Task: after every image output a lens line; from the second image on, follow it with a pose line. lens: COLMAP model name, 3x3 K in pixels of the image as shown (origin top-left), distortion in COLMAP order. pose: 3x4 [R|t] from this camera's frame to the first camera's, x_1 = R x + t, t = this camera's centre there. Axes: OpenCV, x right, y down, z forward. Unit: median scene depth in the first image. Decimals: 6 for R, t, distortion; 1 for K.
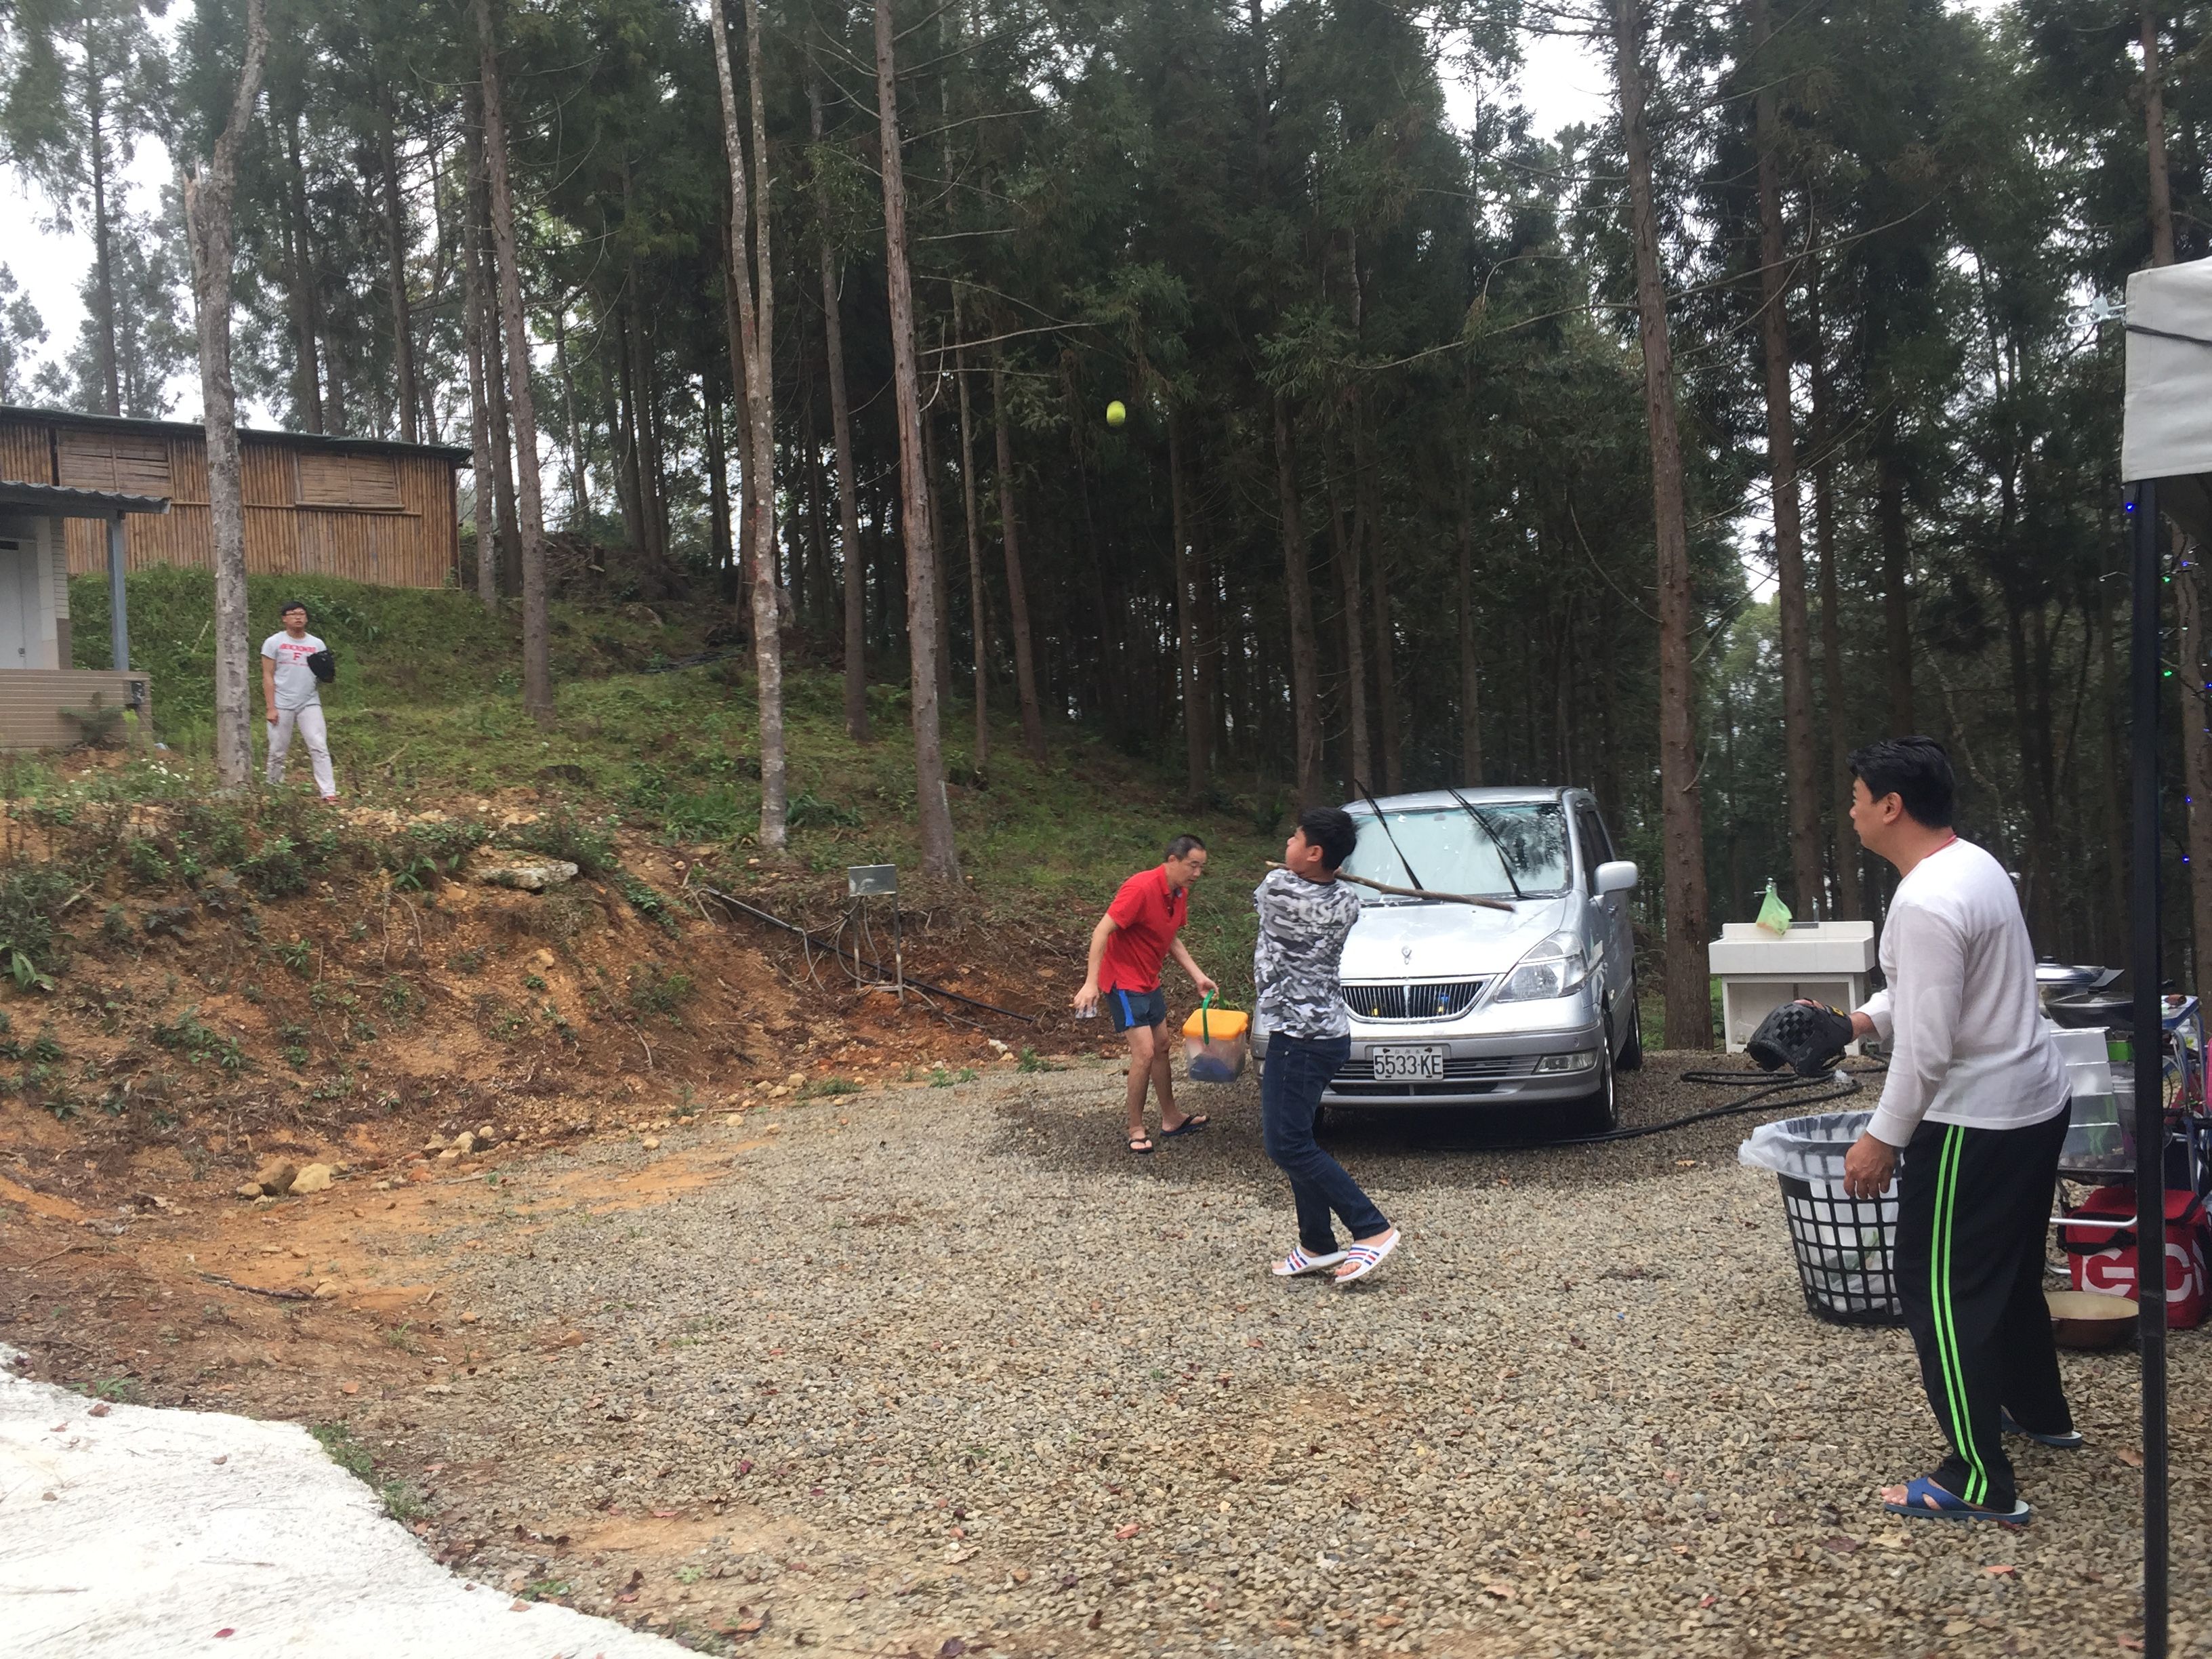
lens RADIAL K [[1838.6, 0, 1088.7], [0, 1838.6, 773.7], [0, 0, 1]] dist [0.072596, -0.115092]
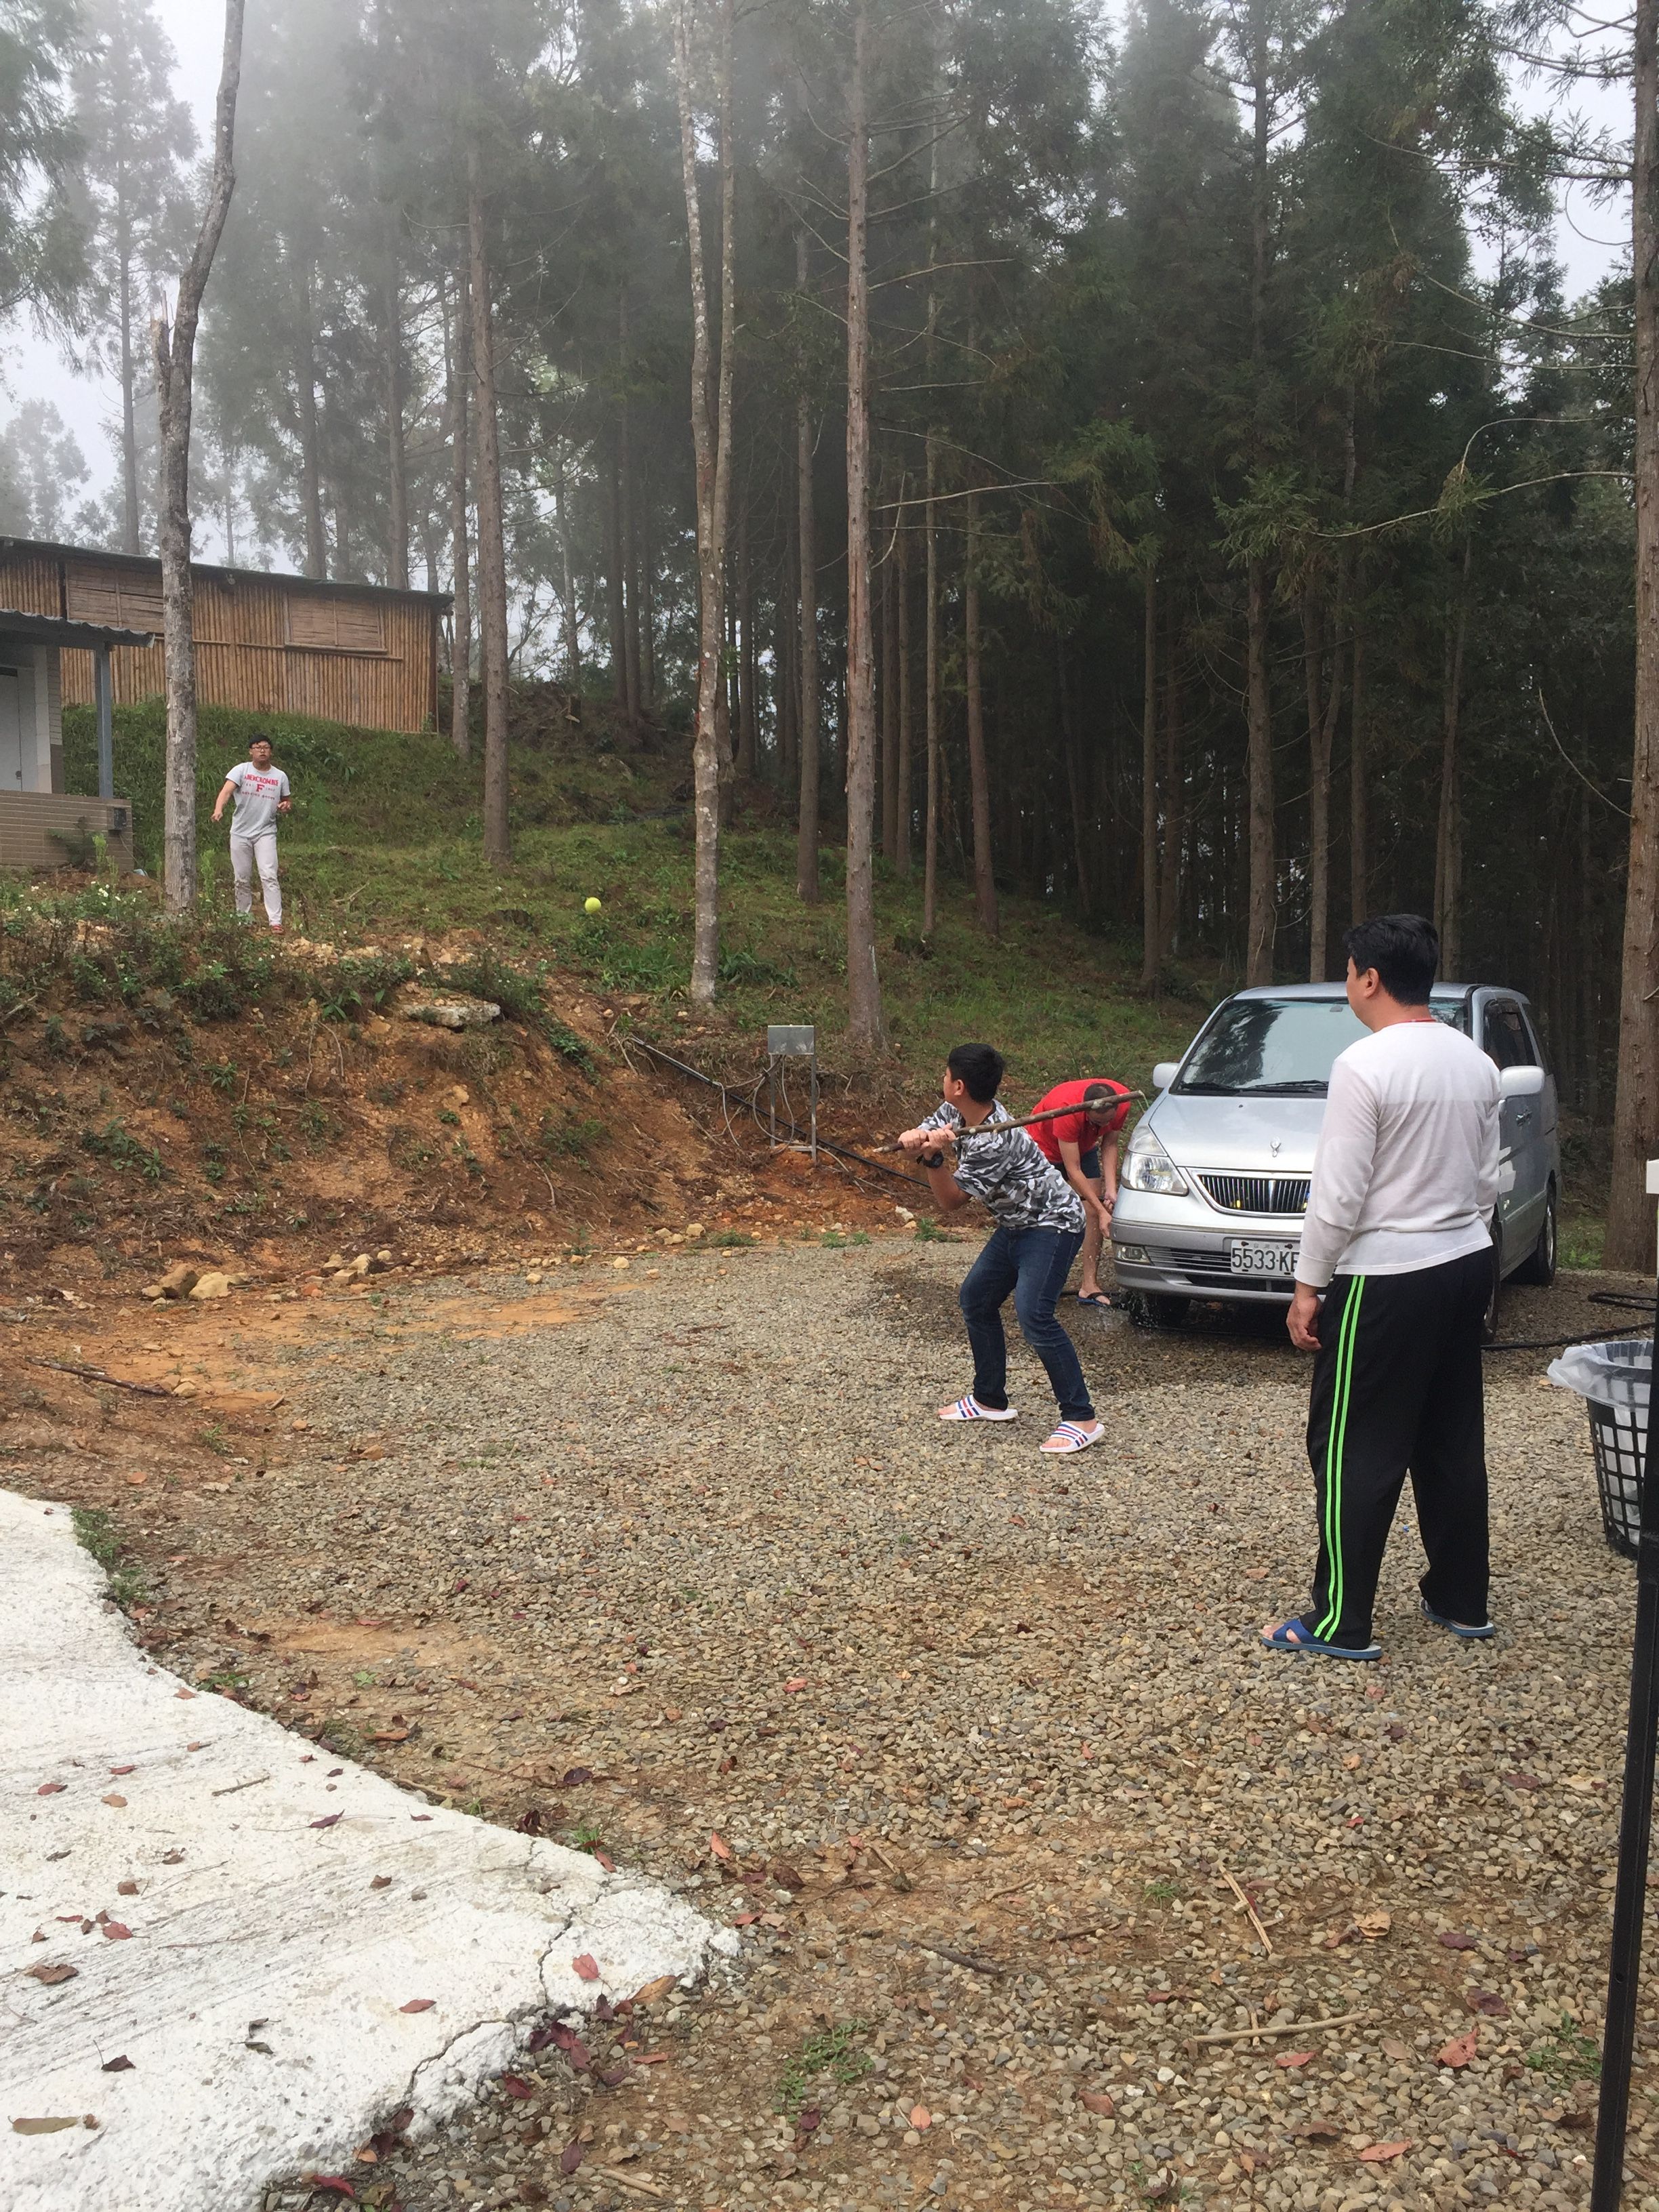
lens RADIAL K [[1842.7, 0, 824.4], [0, 1842.7, 1068.2], [0, 0, 1]] dist [0.066374, -0.108979]
pose [[0.989659, 0.063872, -0.128437, 0.098499], [-0.055292, 0.996062, 0.069299, 0.005707], [0.132358, -0.061481, 0.989293, 0.026873]]
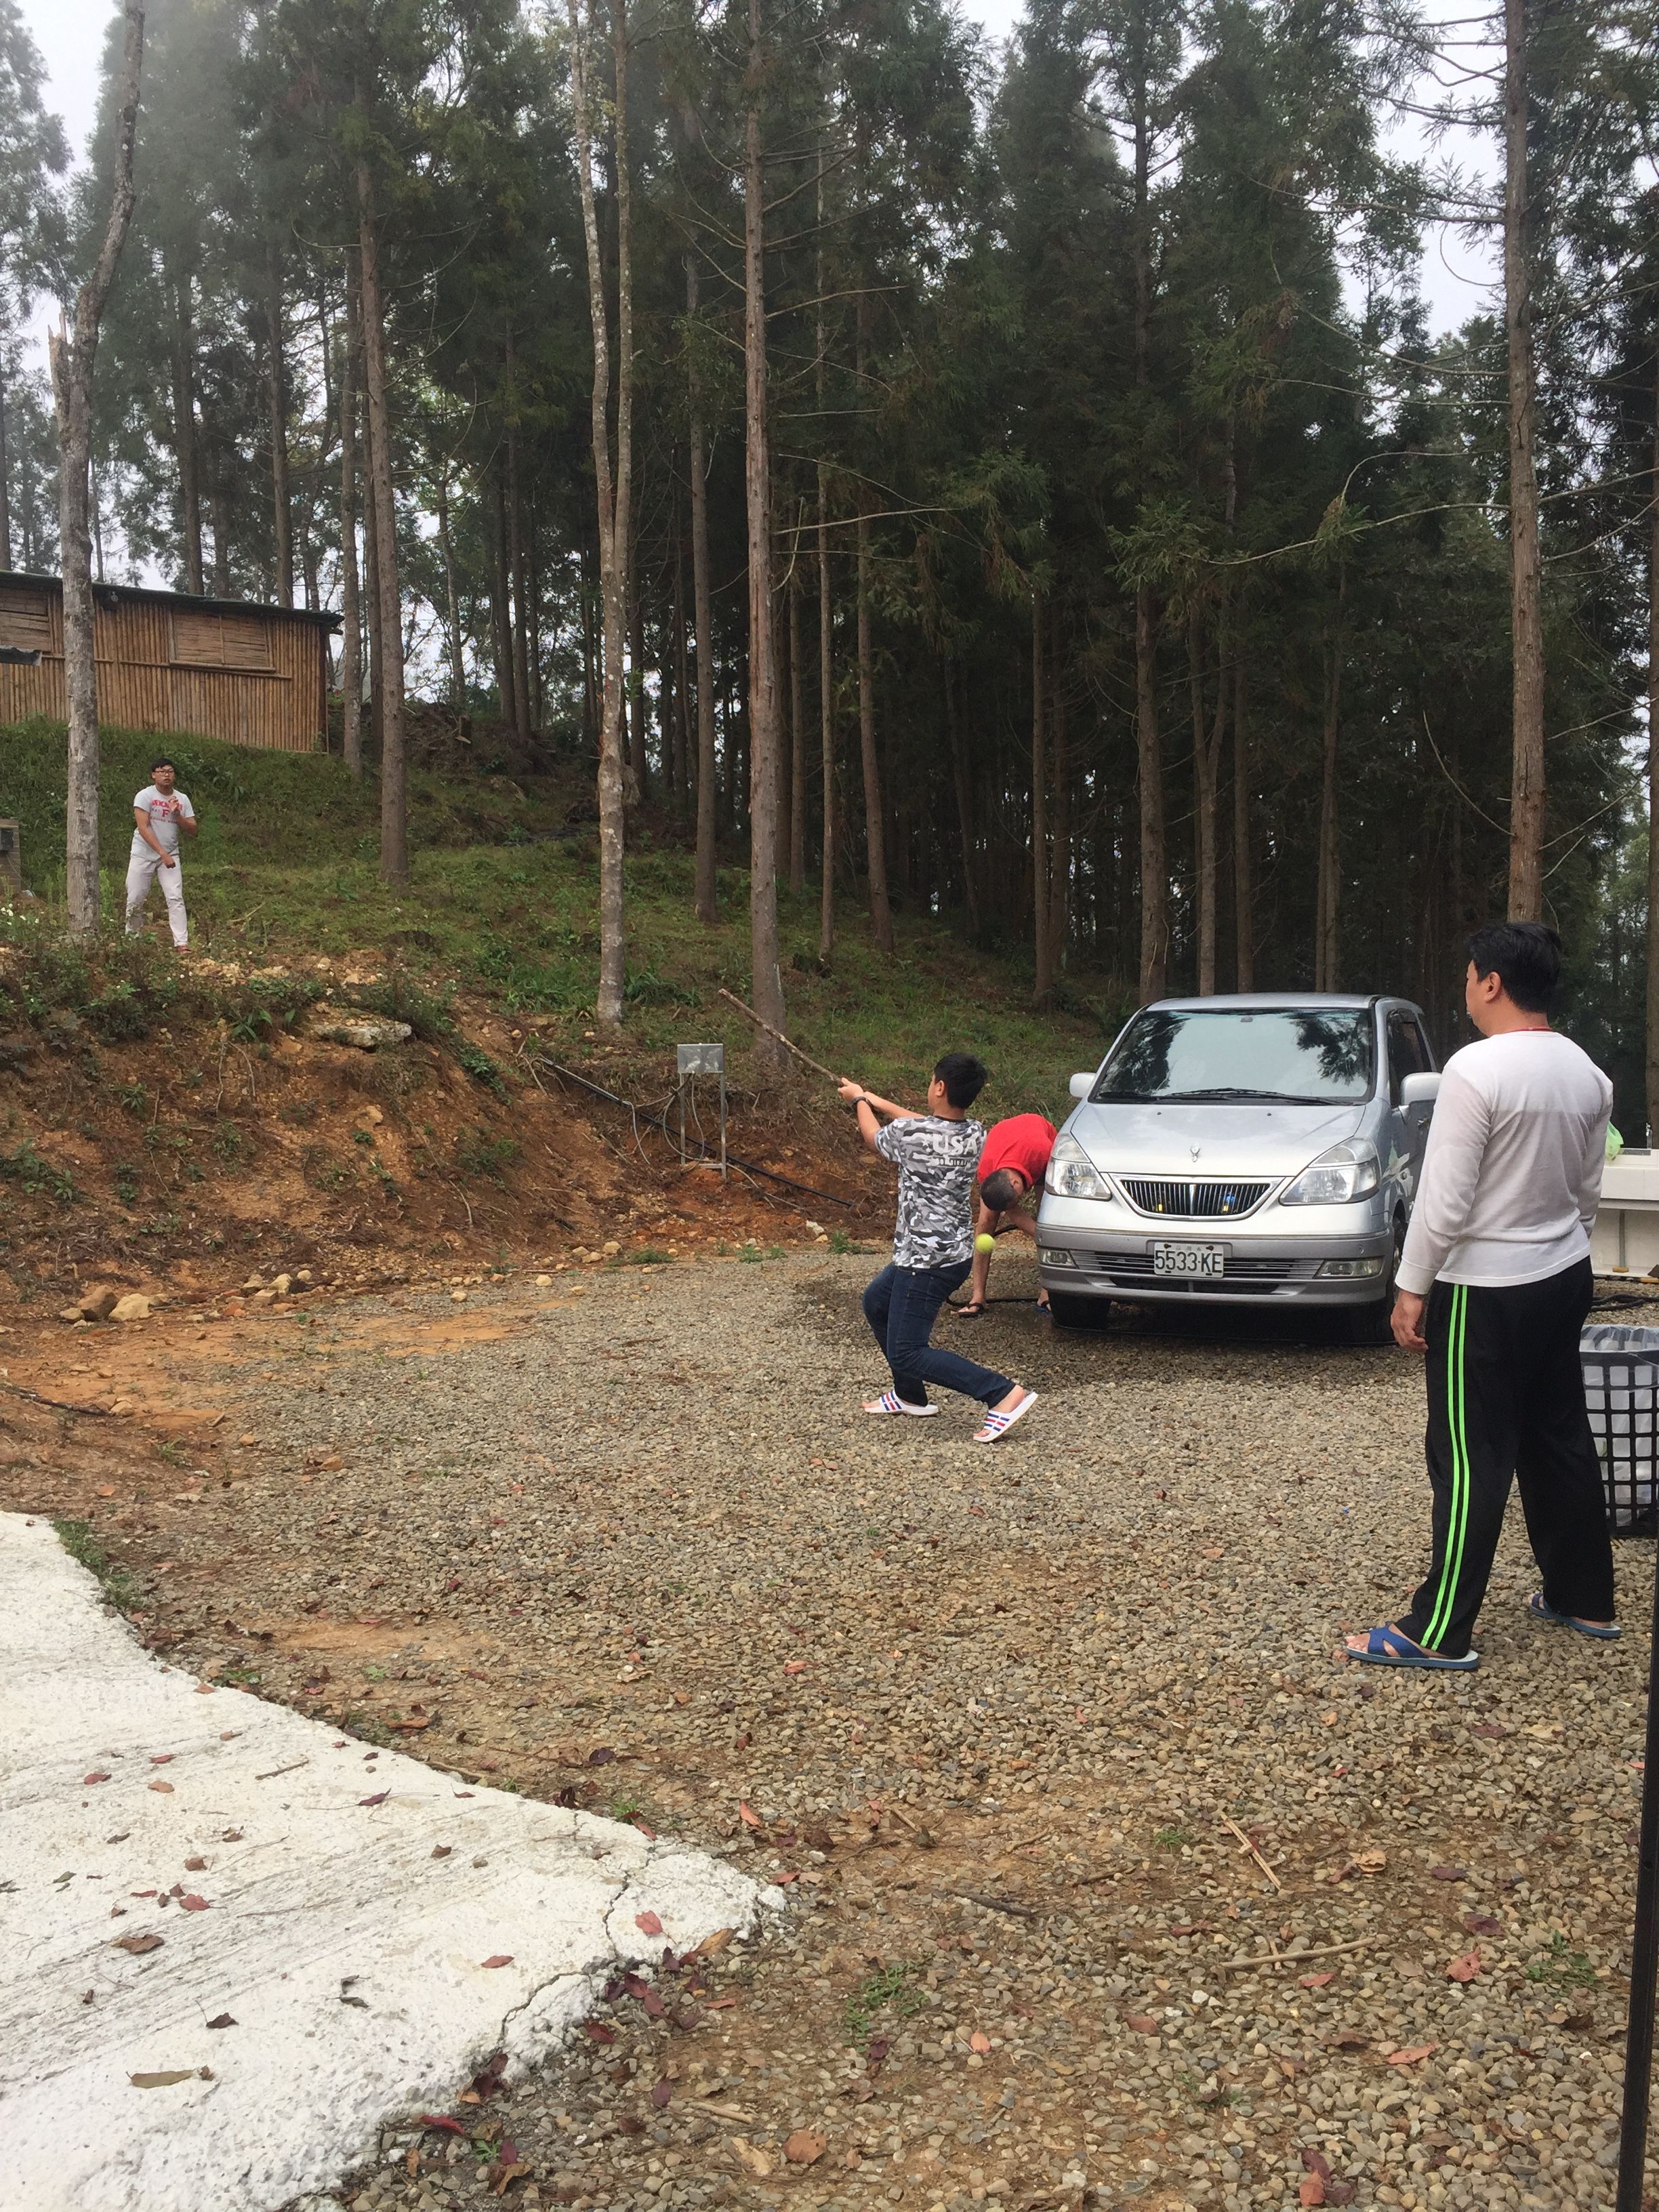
lens RADIAL K [[1838.6, 0, 821.8], [0, 1838.6, 1062.7], [0, 0, 1]] dist [0.072596, -0.115092]
pose [[0.996206, 0.052704, -0.069258, 0.061906], [-0.049106, 0.997404, 0.052673, 0.012251], [0.071854, -0.049072, 0.996207, -0.006510]]
